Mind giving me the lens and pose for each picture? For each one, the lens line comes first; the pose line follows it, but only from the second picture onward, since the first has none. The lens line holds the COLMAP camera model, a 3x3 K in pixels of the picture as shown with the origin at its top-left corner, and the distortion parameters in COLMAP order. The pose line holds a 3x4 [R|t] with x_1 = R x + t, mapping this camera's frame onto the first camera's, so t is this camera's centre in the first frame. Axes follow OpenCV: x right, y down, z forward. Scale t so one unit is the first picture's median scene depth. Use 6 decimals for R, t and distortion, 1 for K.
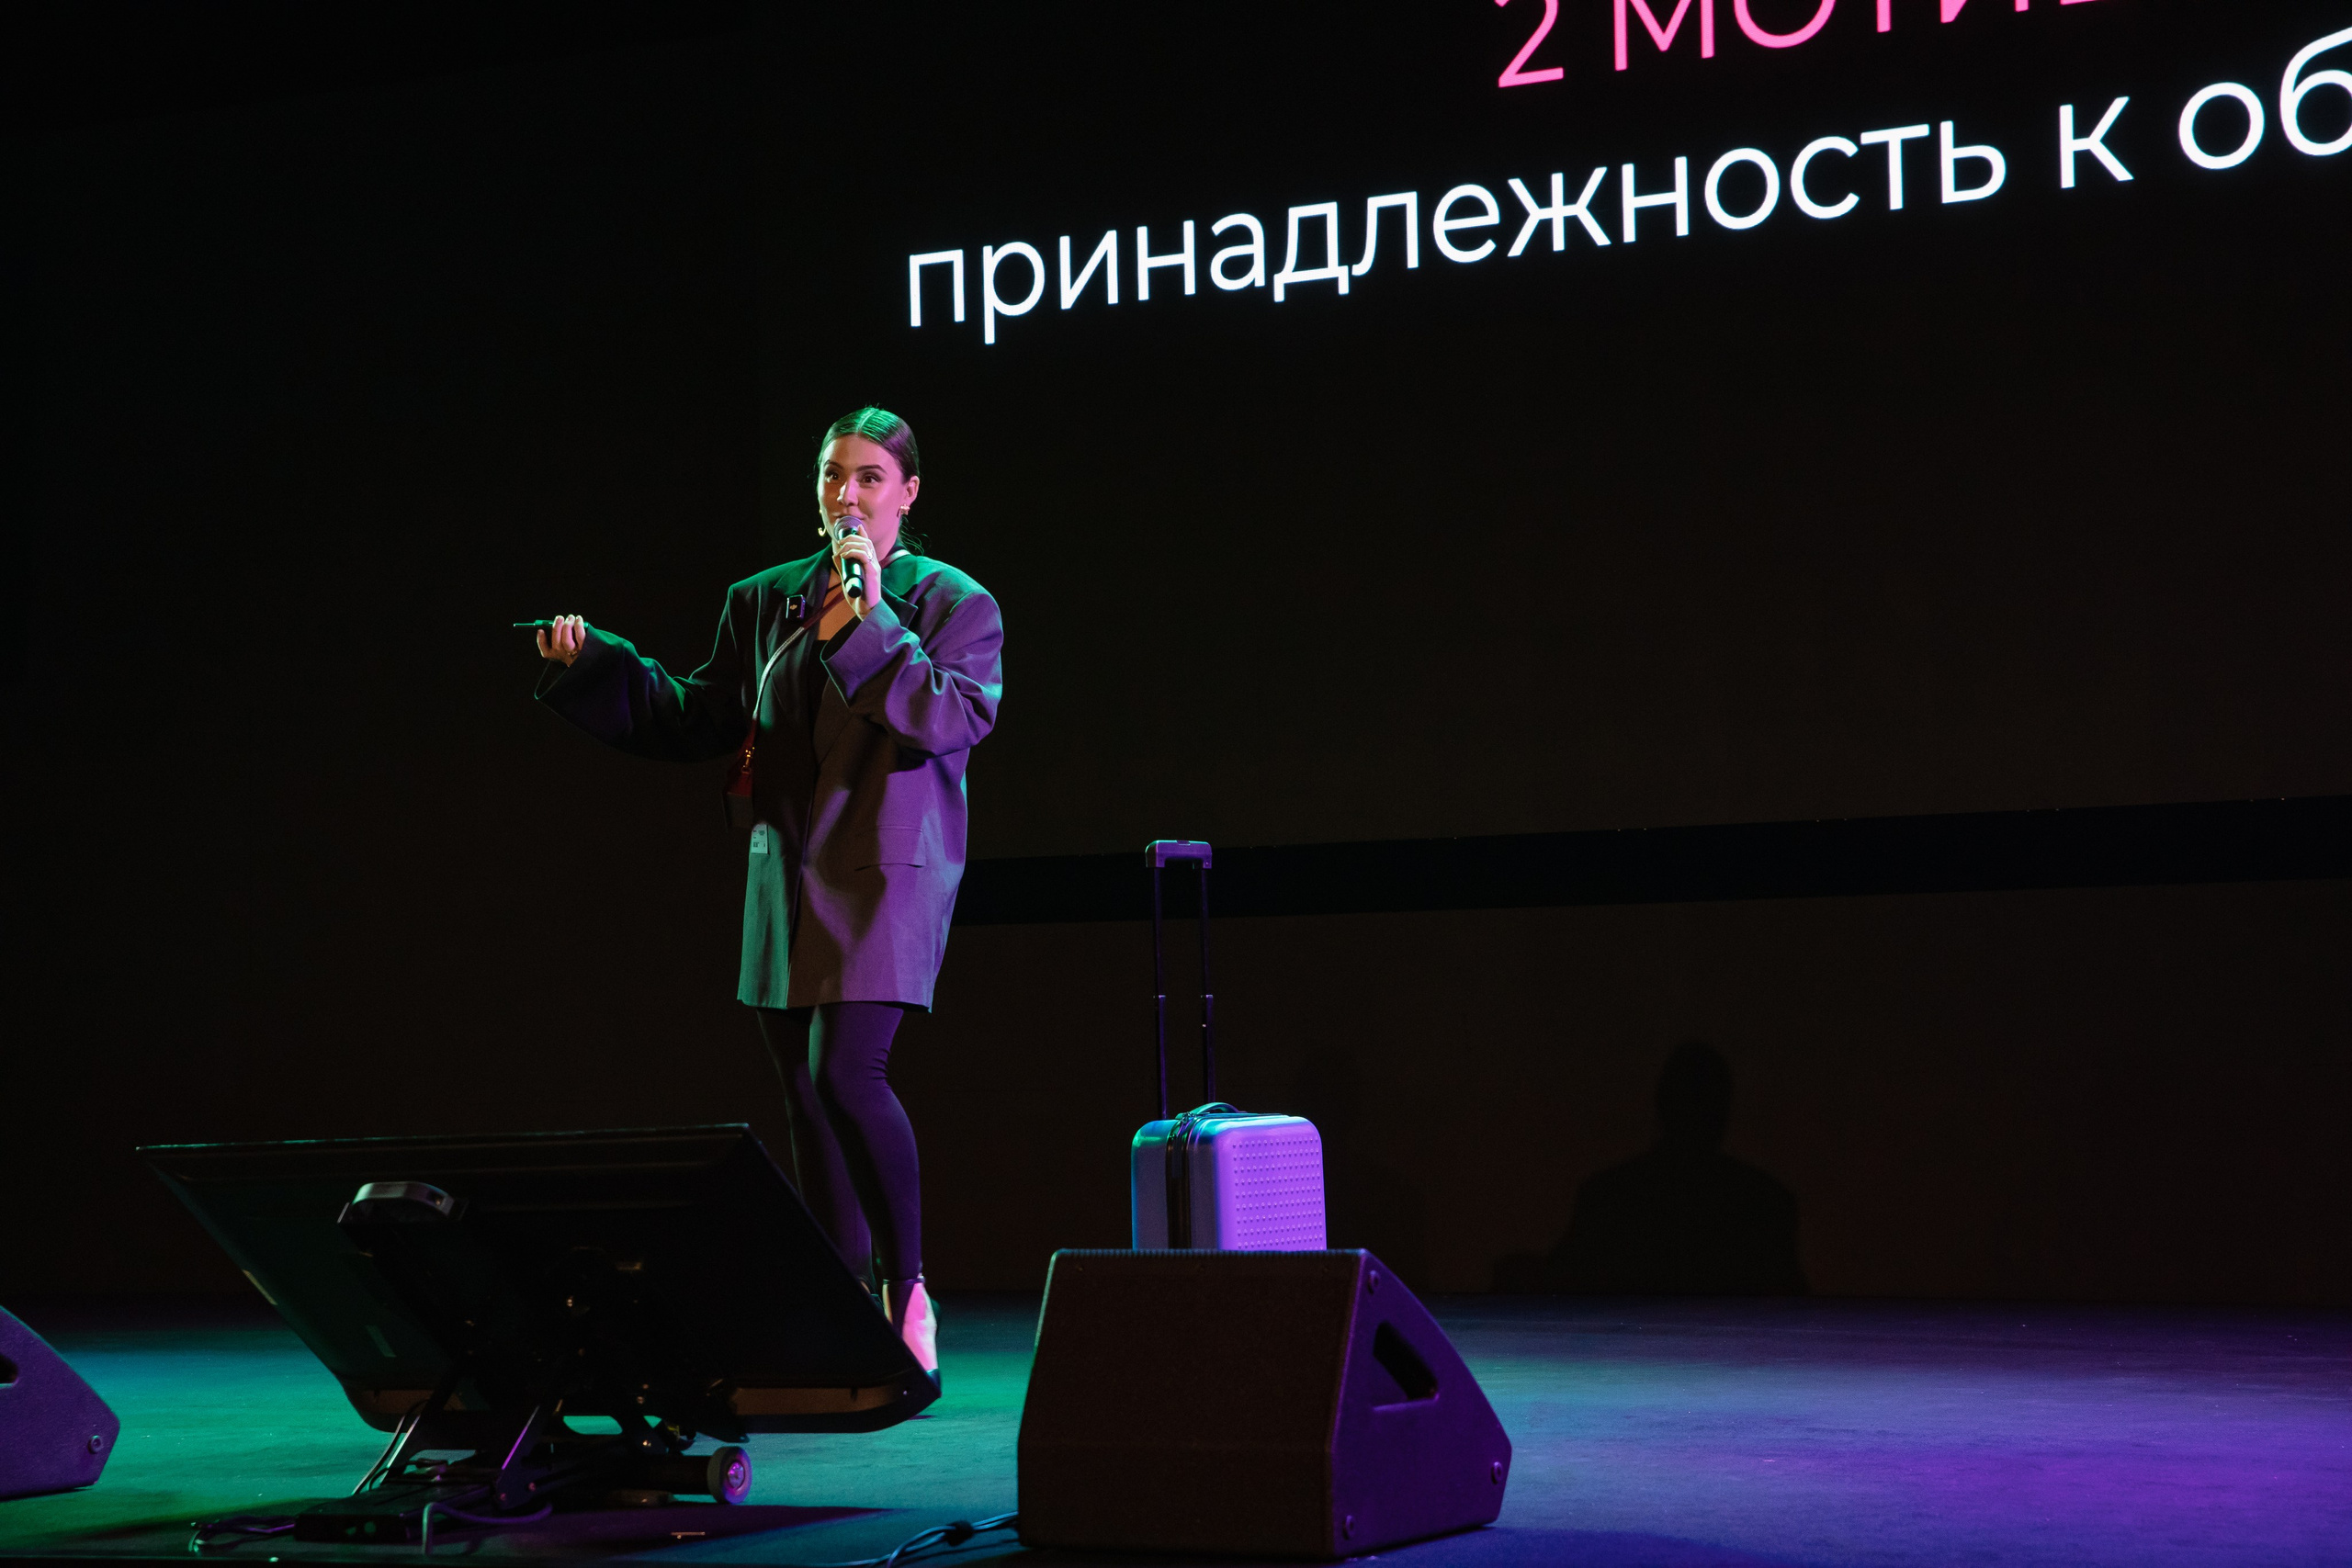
lens RADIAL K [[4765.6, 0, 1132.0], [0, 4765.6, 754.7], [0, 0, 1]] dist [0.261082, 0.000000]
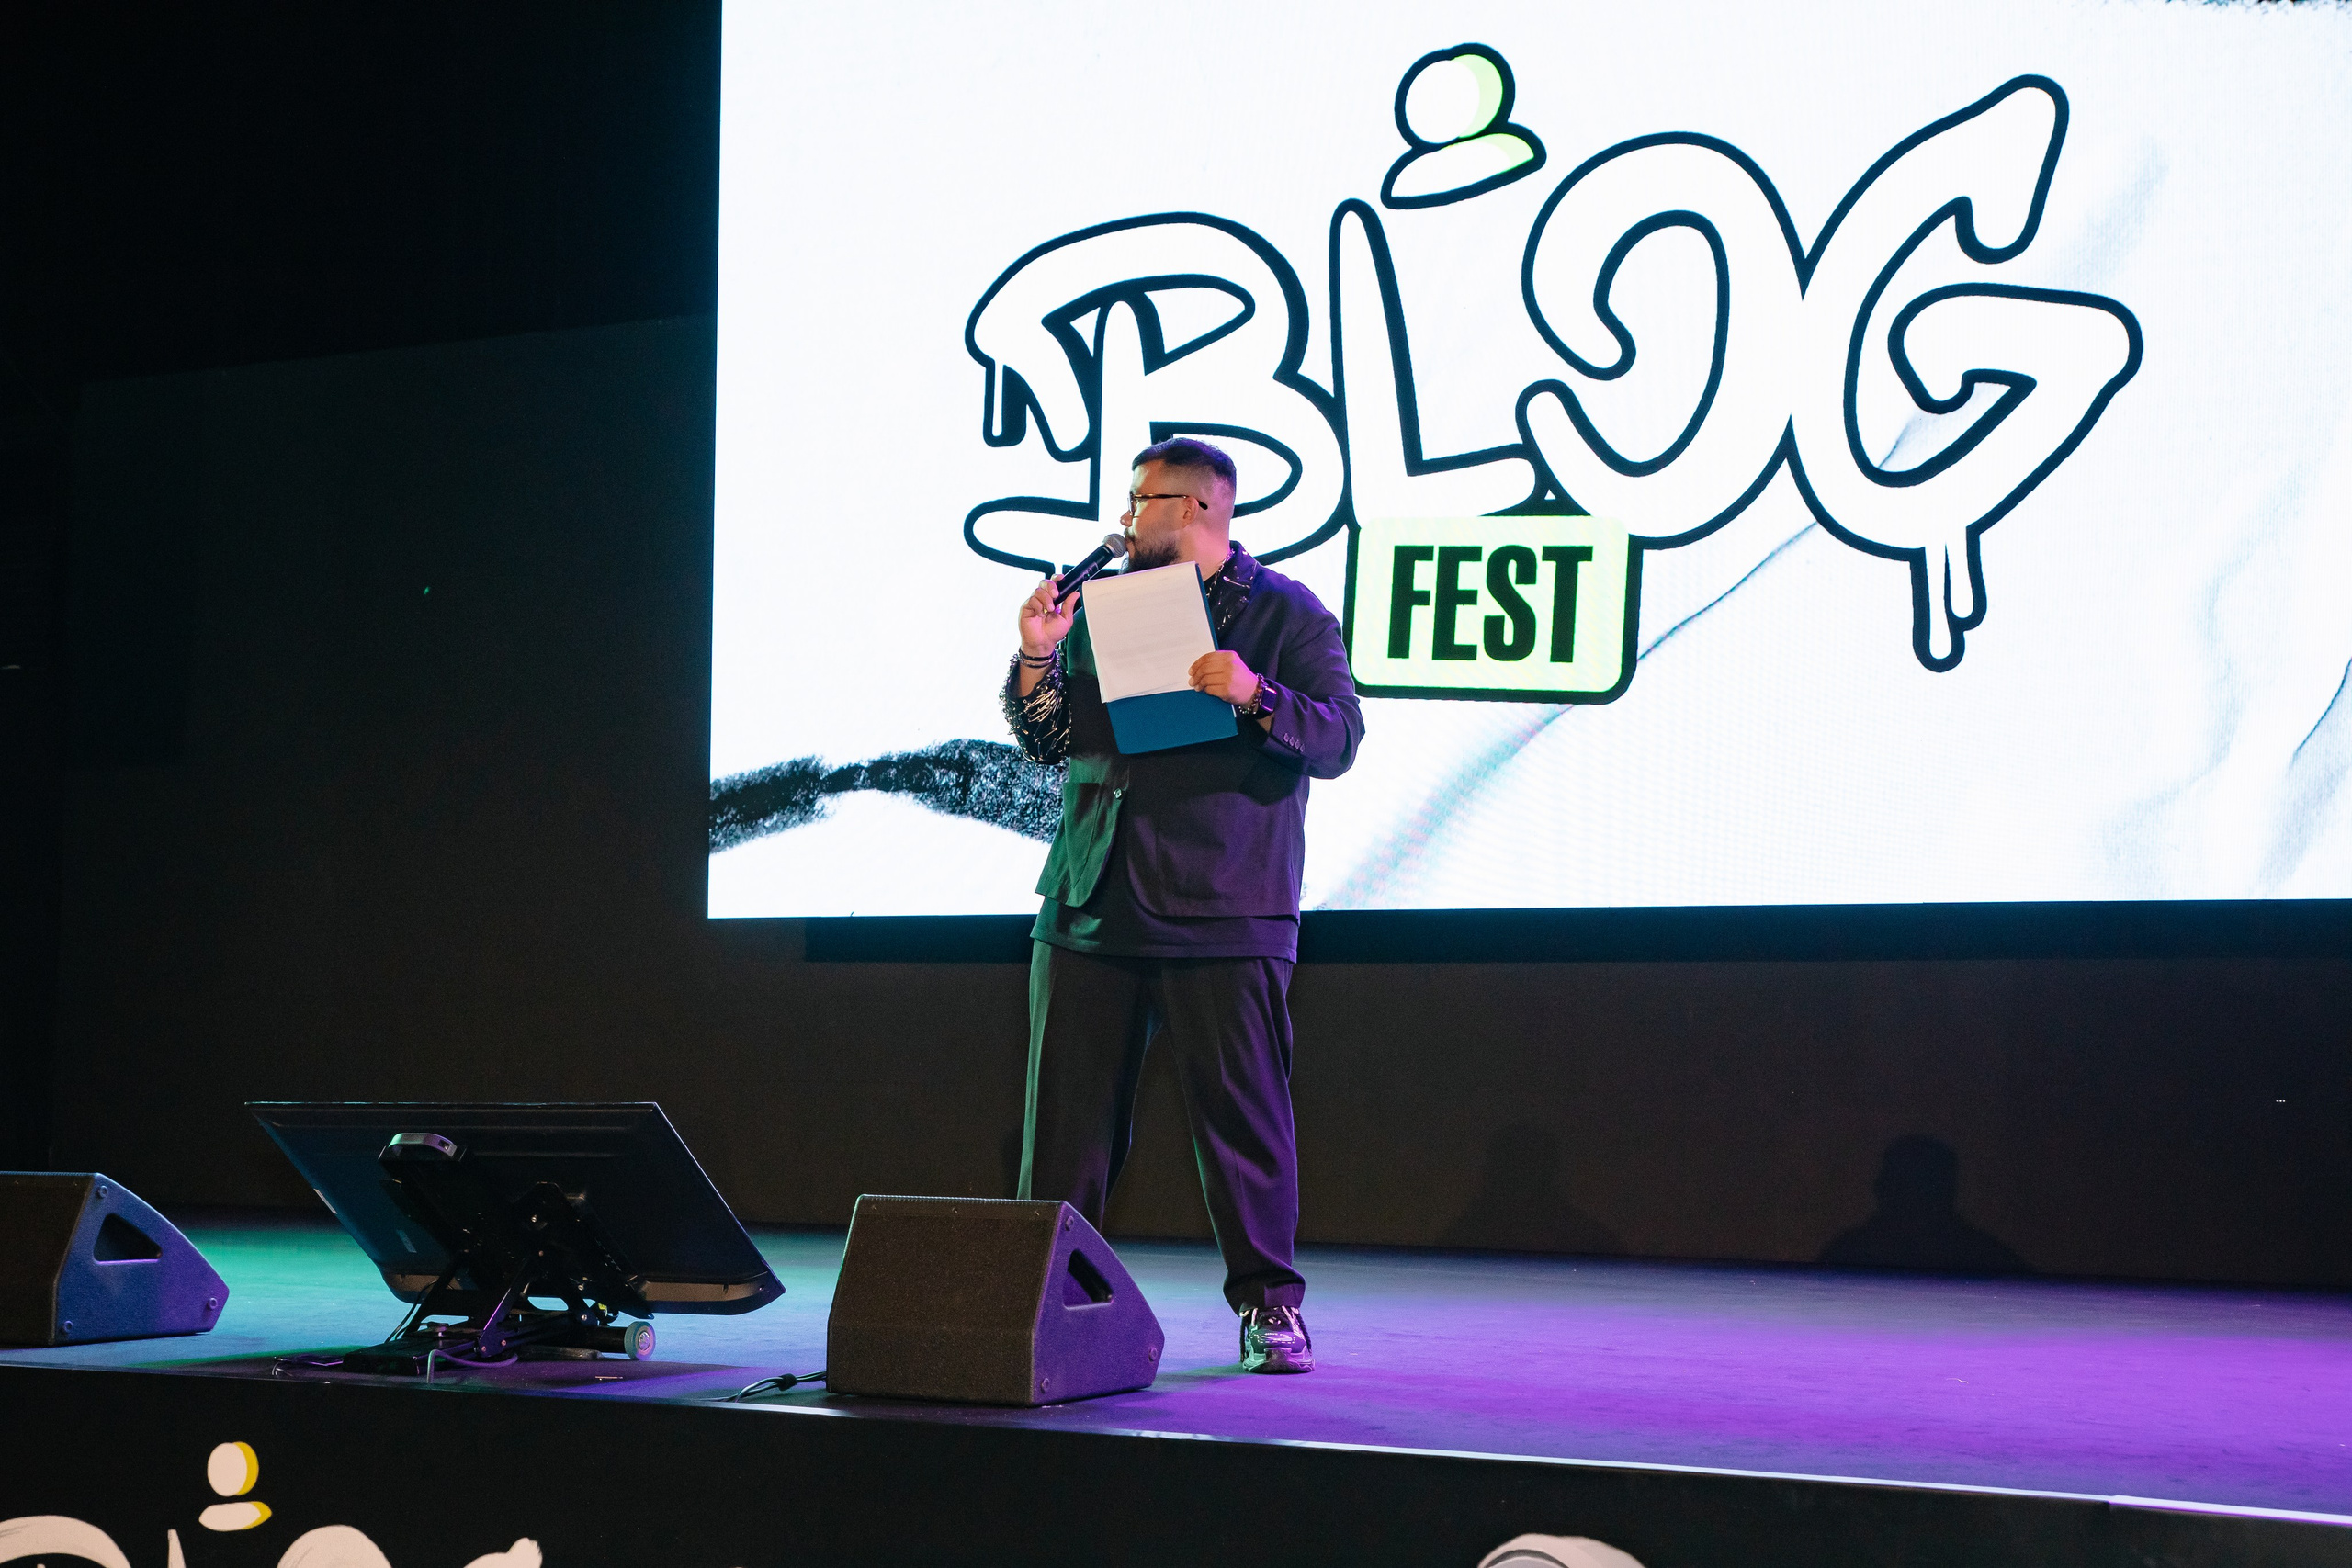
lens RADIAL K [[3581.0, 0, 1161.3], [0, 3581.0, 797.6], [0, 0, 1]] dist [0.007950, 0.000000]
pose [[0.998464, 0.037677, 0.040613, 0.024206], [-0.037263, 0.999246, -0.010894, -0.009551], [-0.040993, 0.009363, 0.999116, -0.099581]]
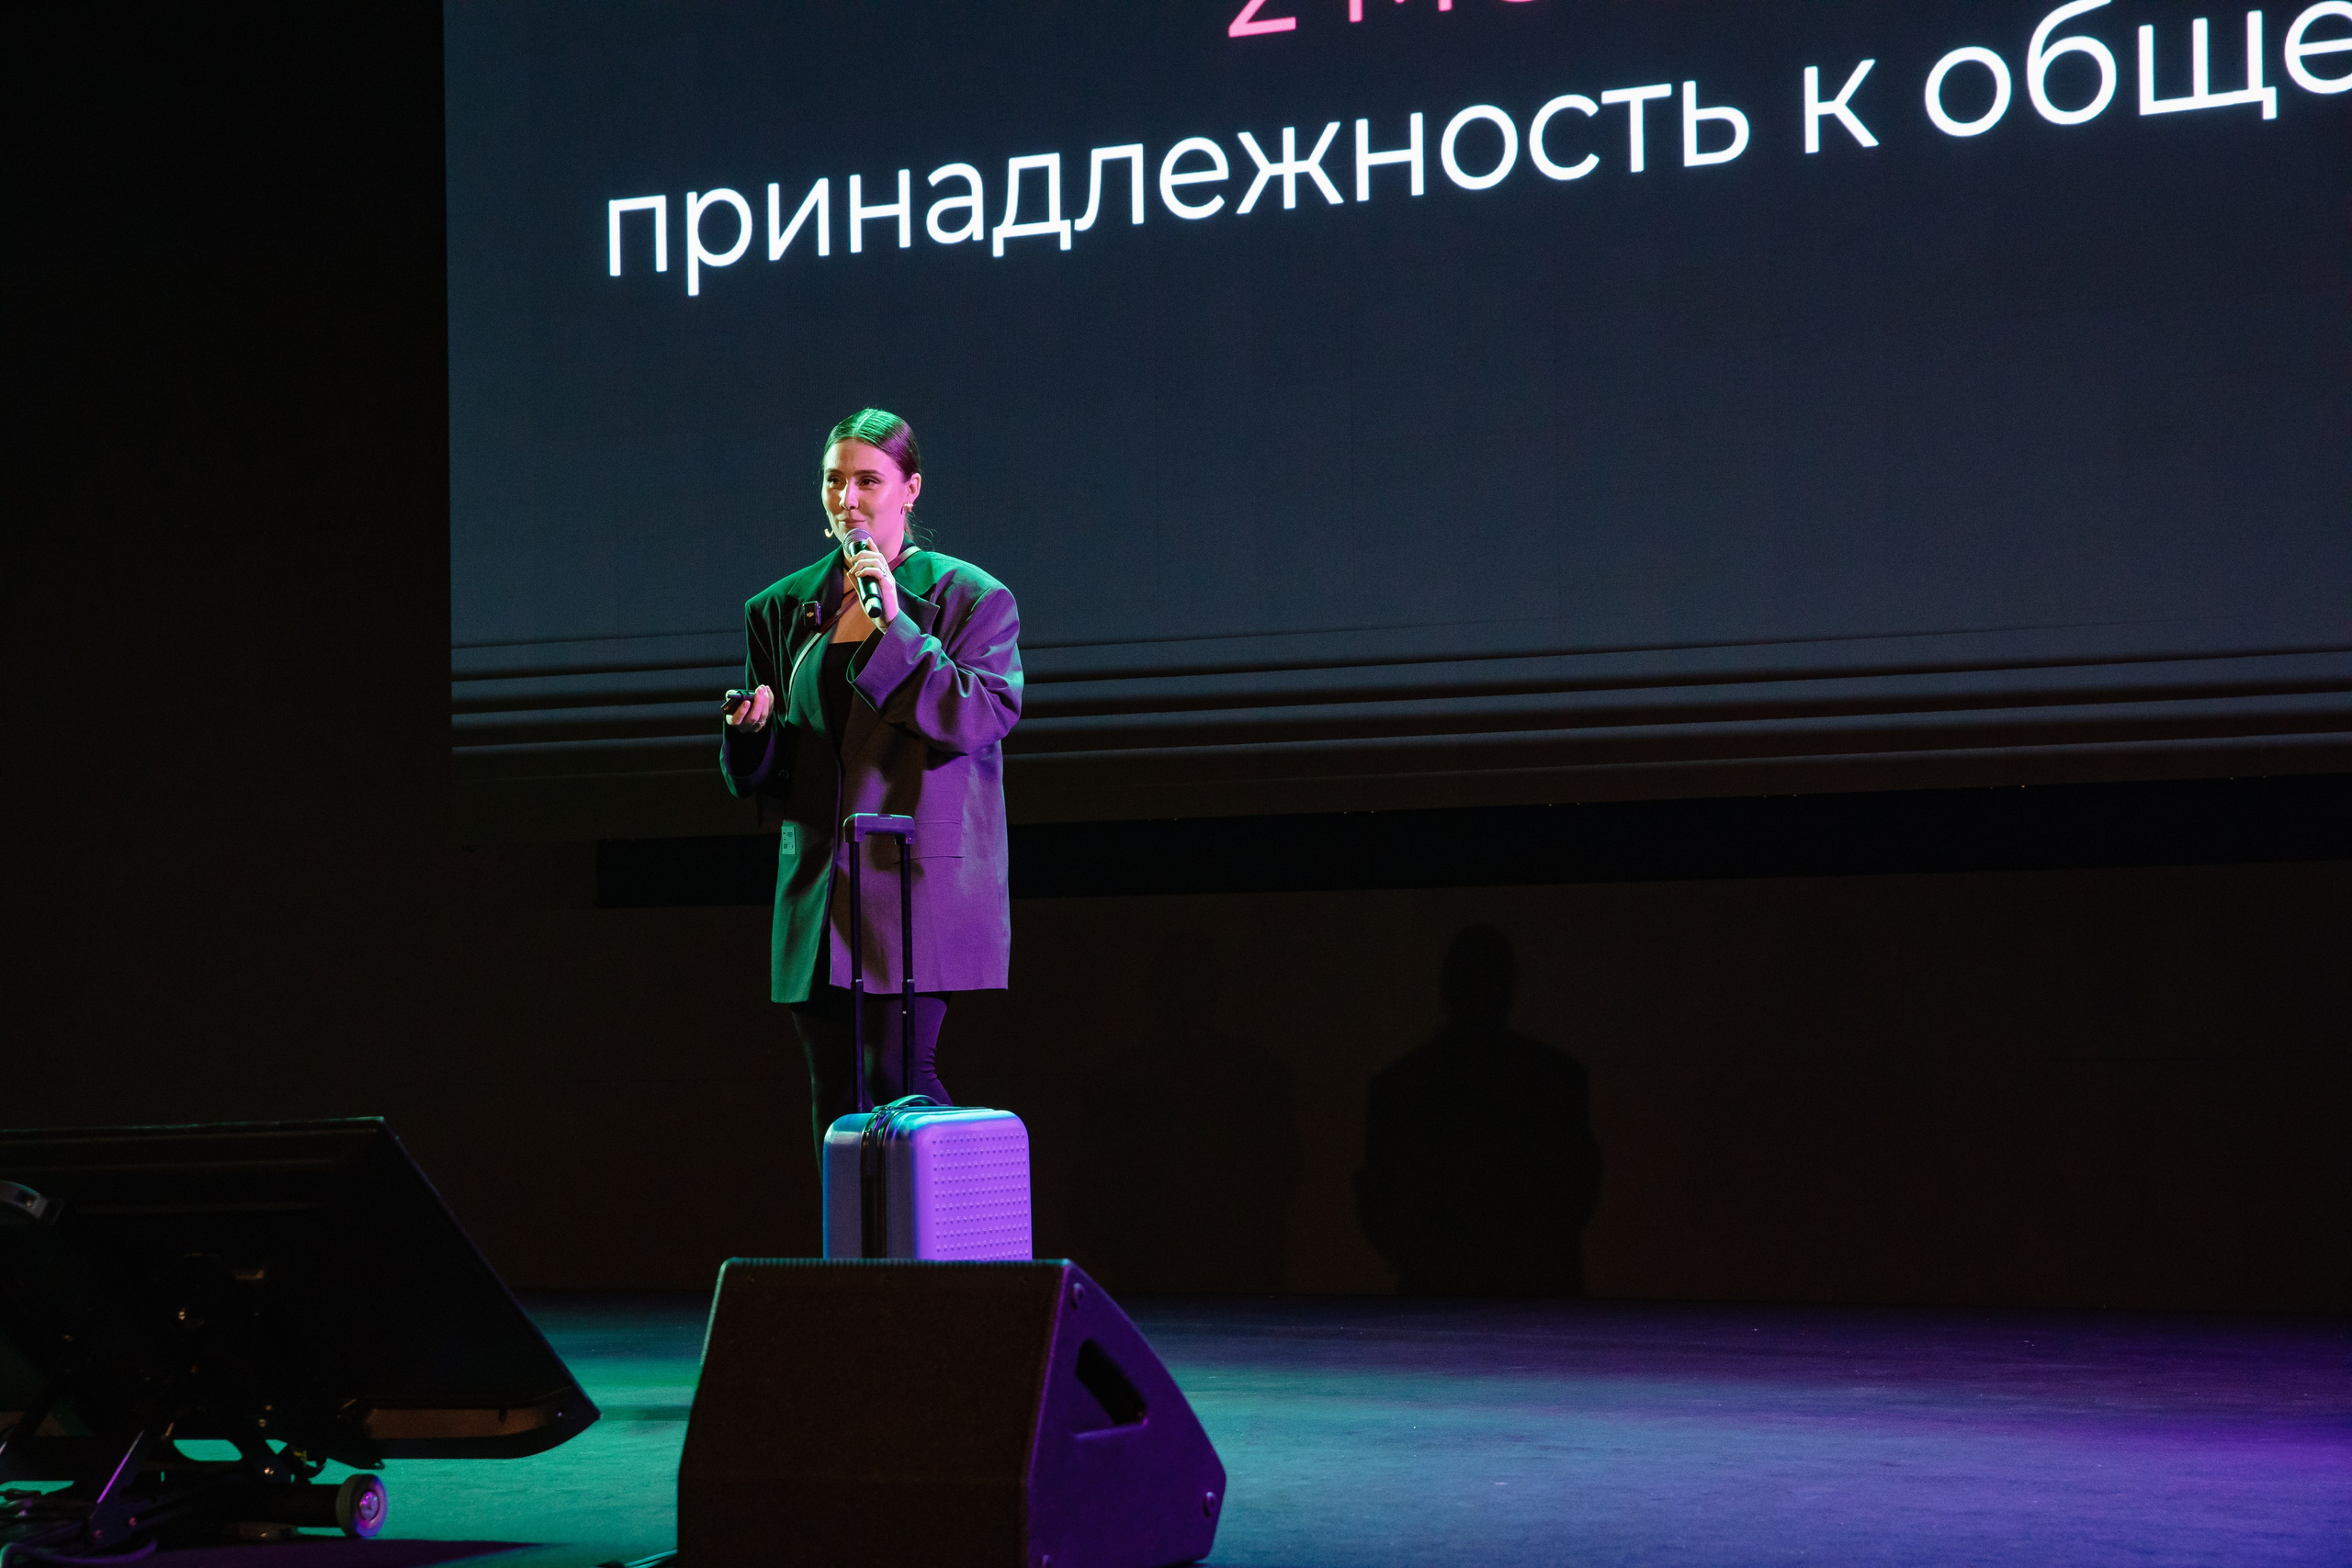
lens RADIAL K [[4765.6, 0, 1175.5], [0, 4765.6, 777.6], [0, 0, 1]] dist [0.261082, 0.000000]
pose [[0.997672, 0.011647, 0.067192, 0.006111], [-0.012105, 0.999906, 0.006408, 0.005503], [-0.067112, -0.007207, 0.997719, 0.084512]]
